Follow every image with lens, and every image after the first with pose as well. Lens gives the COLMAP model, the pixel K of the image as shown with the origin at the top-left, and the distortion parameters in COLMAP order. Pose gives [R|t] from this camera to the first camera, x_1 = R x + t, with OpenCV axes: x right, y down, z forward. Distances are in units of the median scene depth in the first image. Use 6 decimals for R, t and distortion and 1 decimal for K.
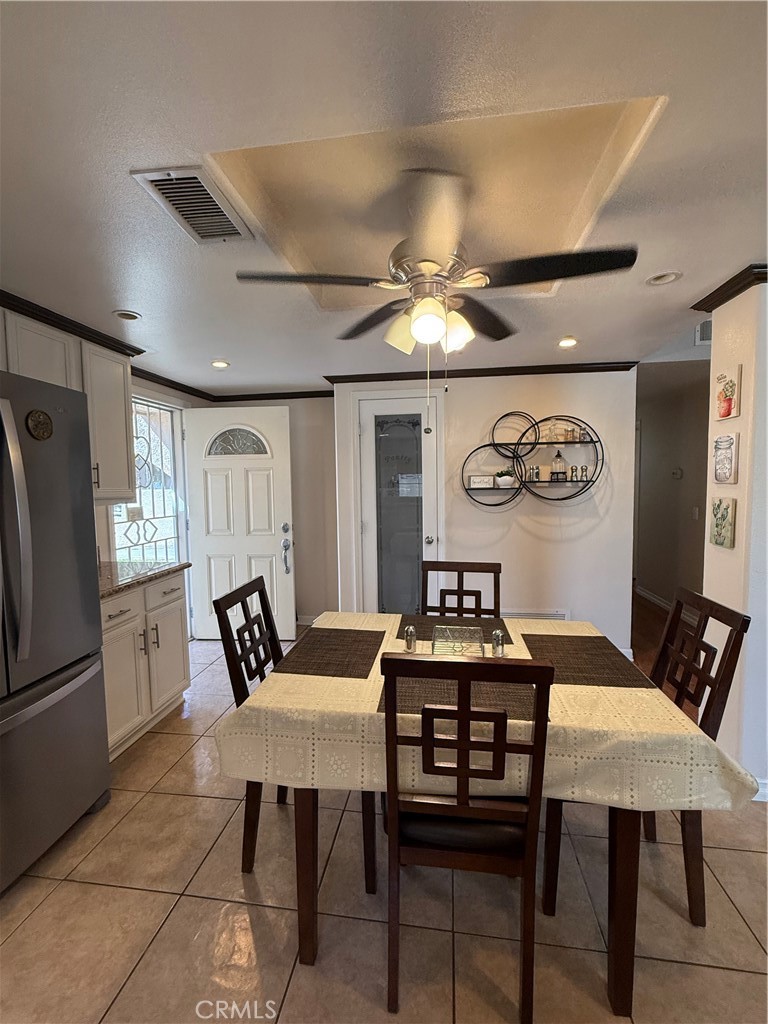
lens RADIAL K [[450.5, 0, 384.0], [0, 450.5, 512.0], [0, 0, 1]] dist [-0.002187, -0.000167]
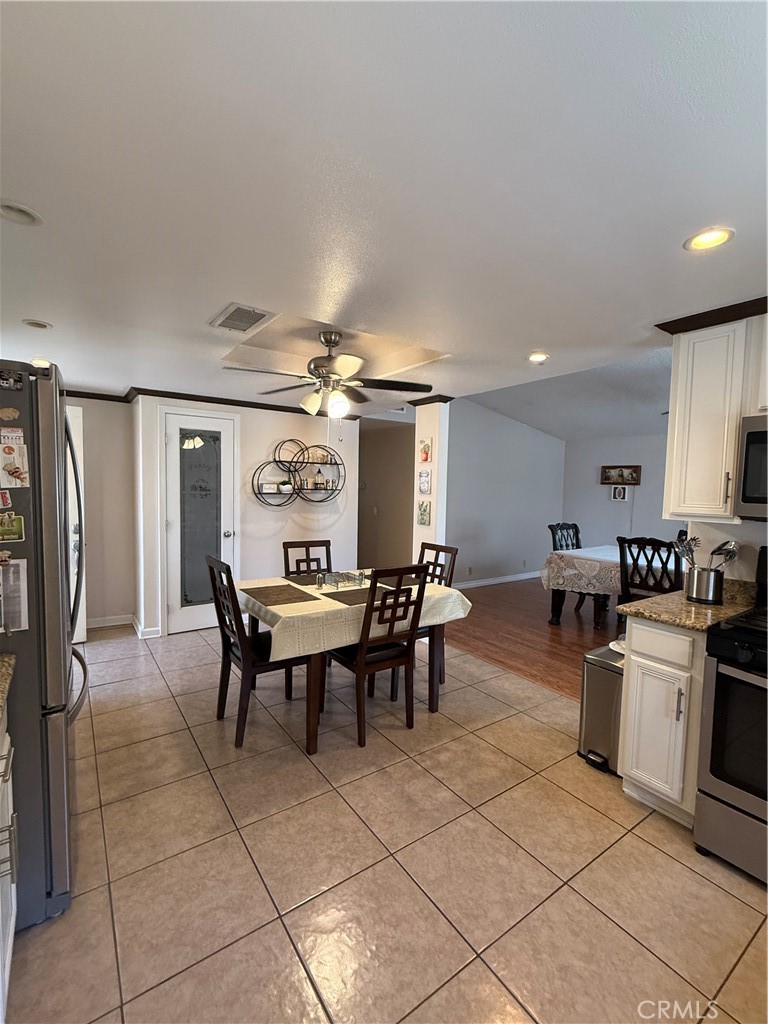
lens RADIAL K [[450.5, 0, 384.0], [0, 450.5, 512.0], [0, 0, 1]] dist [-0.002187, -0.000167]
pose [[0.724622, -0.010962, 0.689059, -0.470006], [0.016021, 0.999871, -0.000942, 0.010547], [-0.688960, 0.011722, 0.724704, -0.209651]]
